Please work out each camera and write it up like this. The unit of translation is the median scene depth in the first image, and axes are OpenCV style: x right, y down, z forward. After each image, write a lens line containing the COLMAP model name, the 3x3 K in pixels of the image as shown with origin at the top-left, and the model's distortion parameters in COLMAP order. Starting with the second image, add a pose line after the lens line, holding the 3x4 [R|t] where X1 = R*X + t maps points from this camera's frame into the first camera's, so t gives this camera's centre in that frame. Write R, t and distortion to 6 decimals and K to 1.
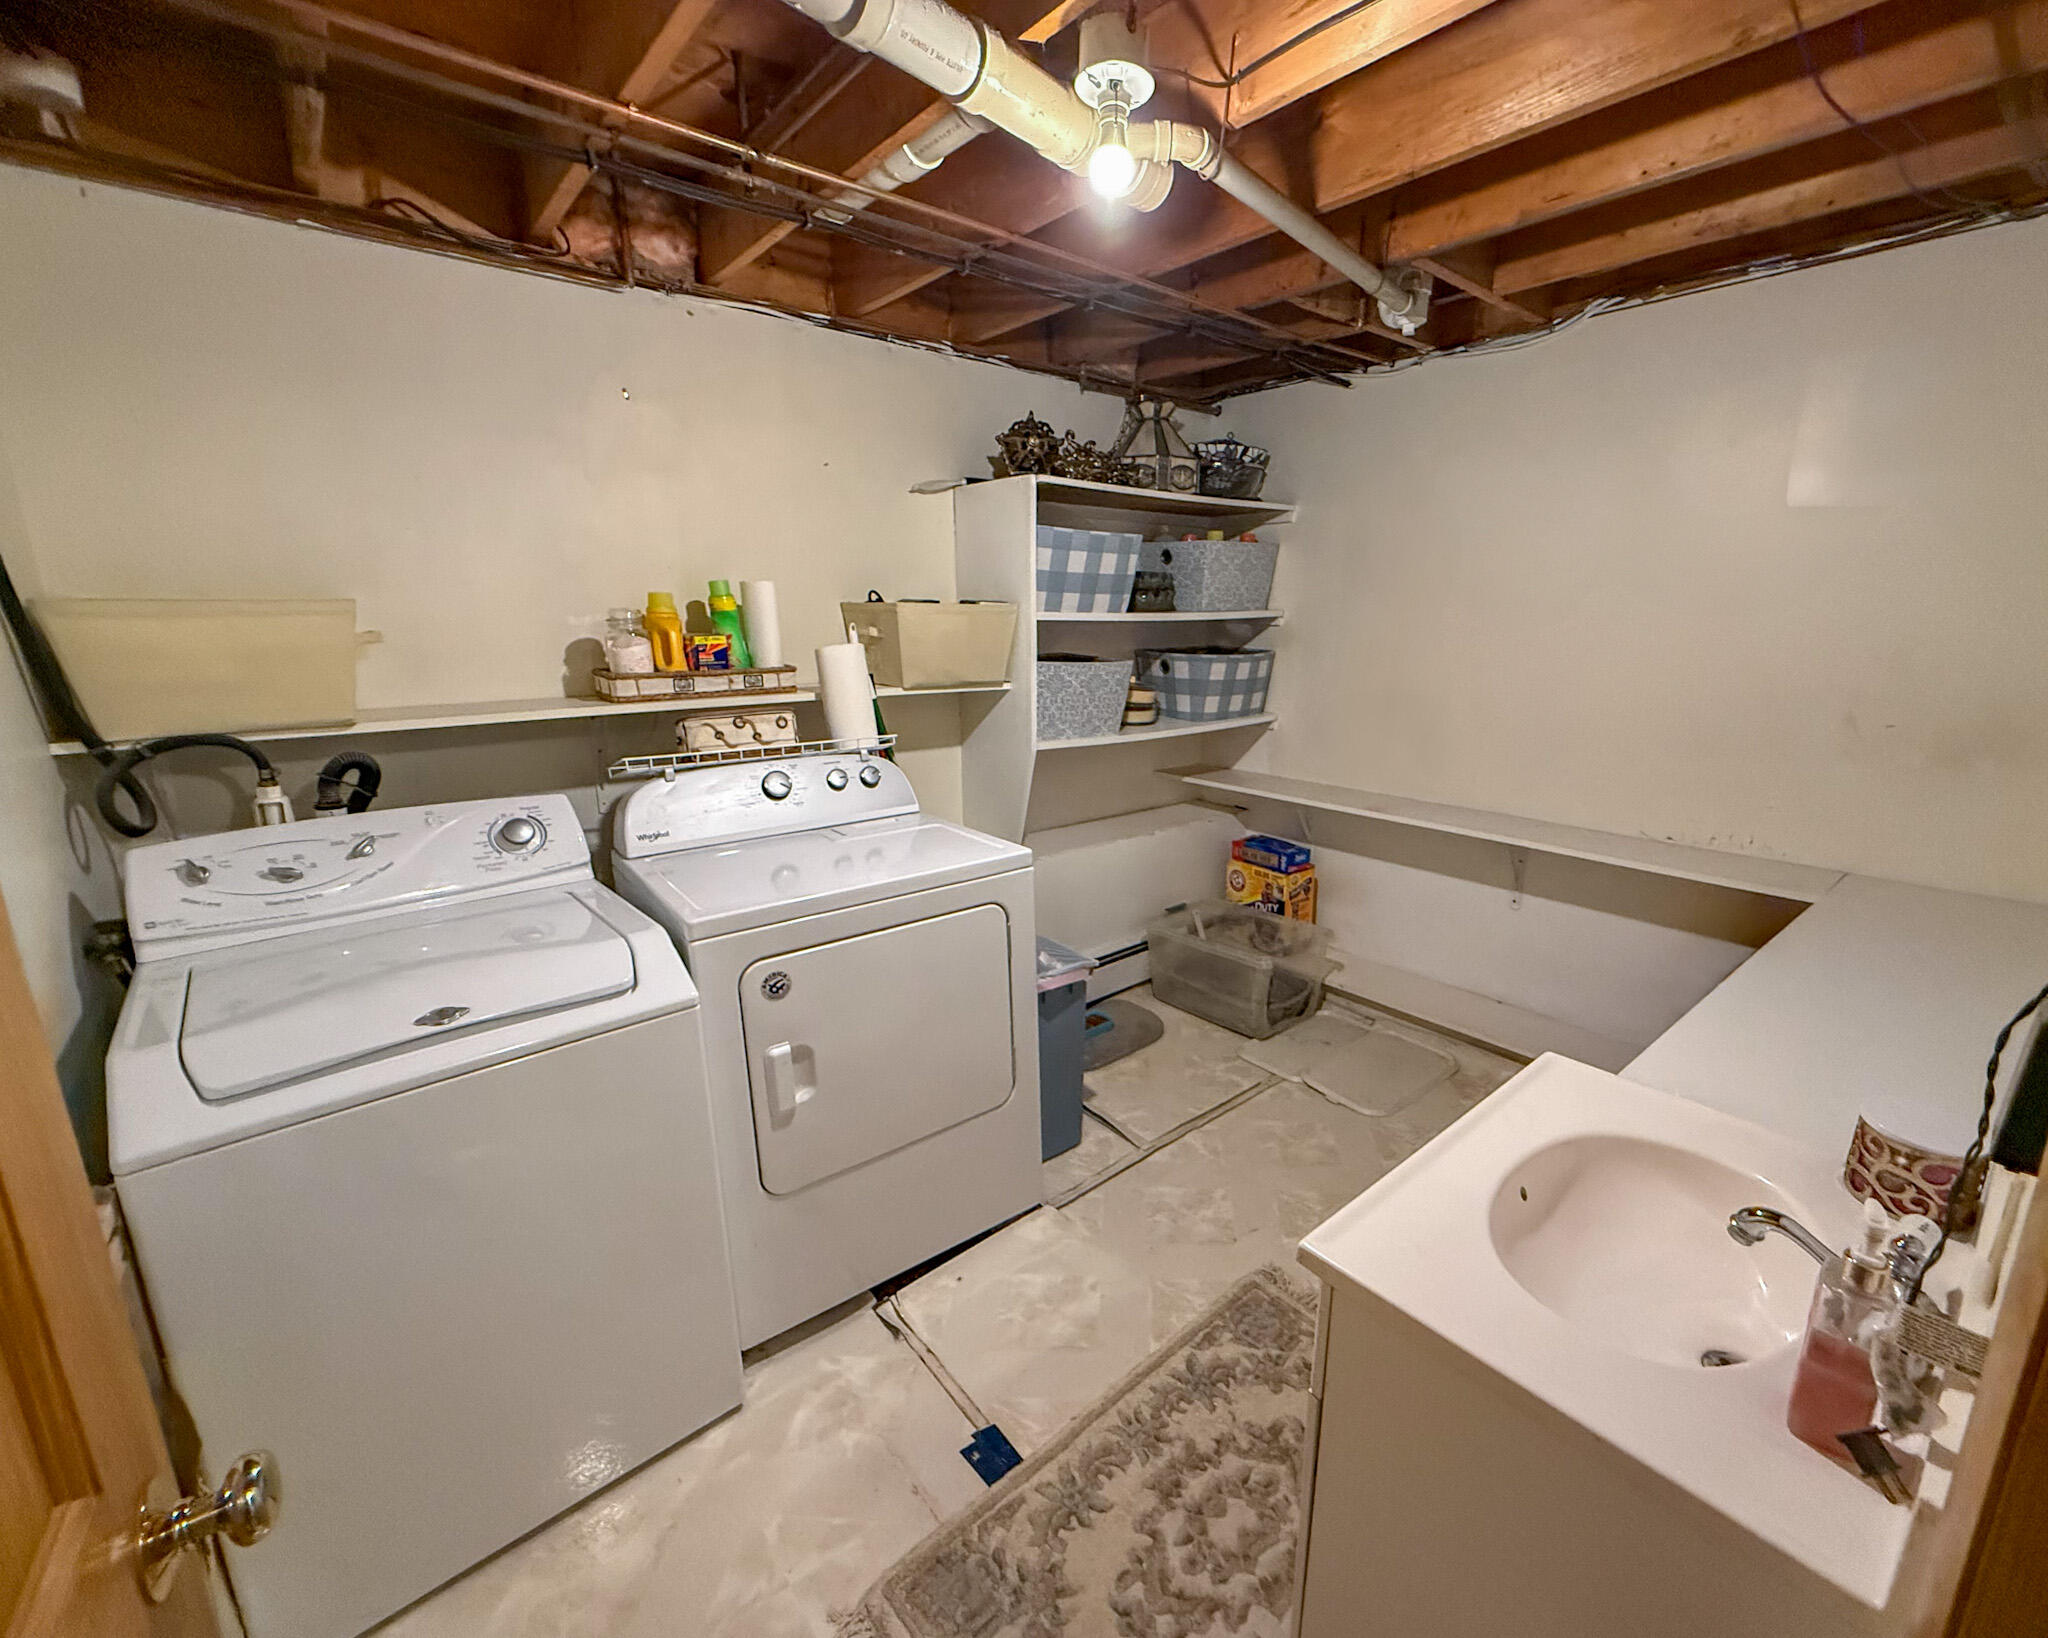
lens RADIAL K [[894.6, 0, 1097.1], [0, 894.6, 824.3], [0, 0, 1]] dist [0.000487, -0.000617]
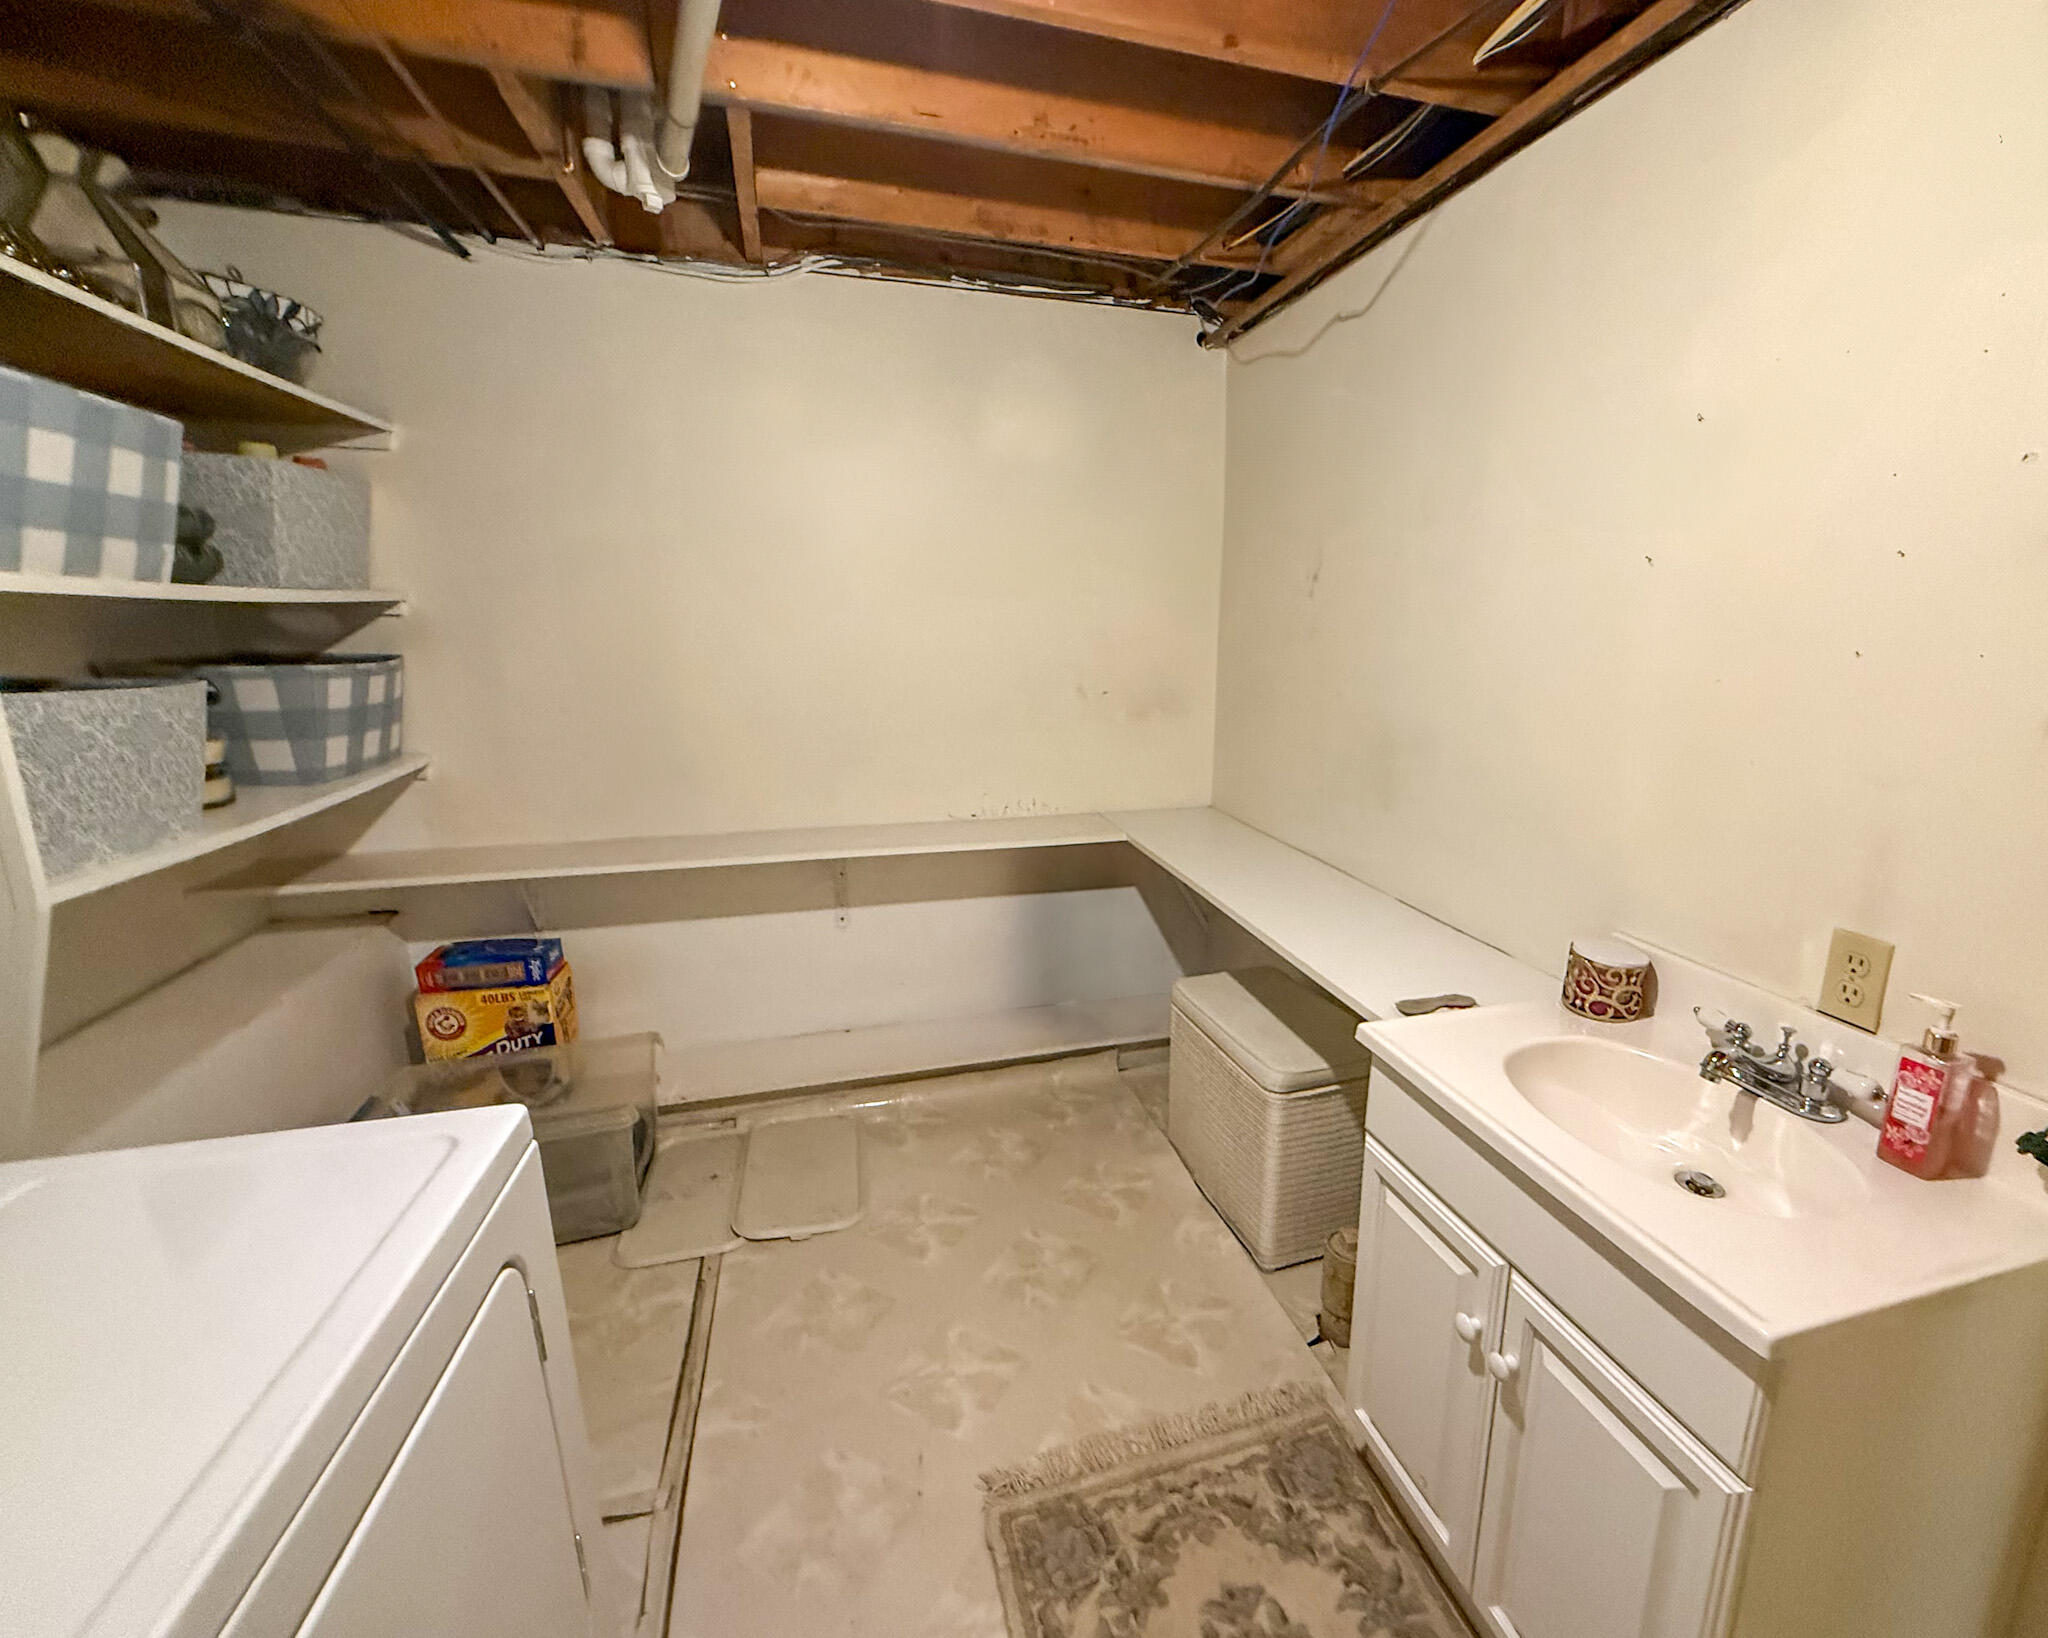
lens RADIAL K [[894.6, 0, 1097.1], [0, 894.6, 824.3], [0, 0, 1]] dist [0.000487, -0.000617]
pose [[0.419844, -0.201505, 0.884944, -0.192649], [0.204486, 0.970974, 0.124080, -0.061824], [-0.884260, 0.128865, 0.448863, 0.326966]]
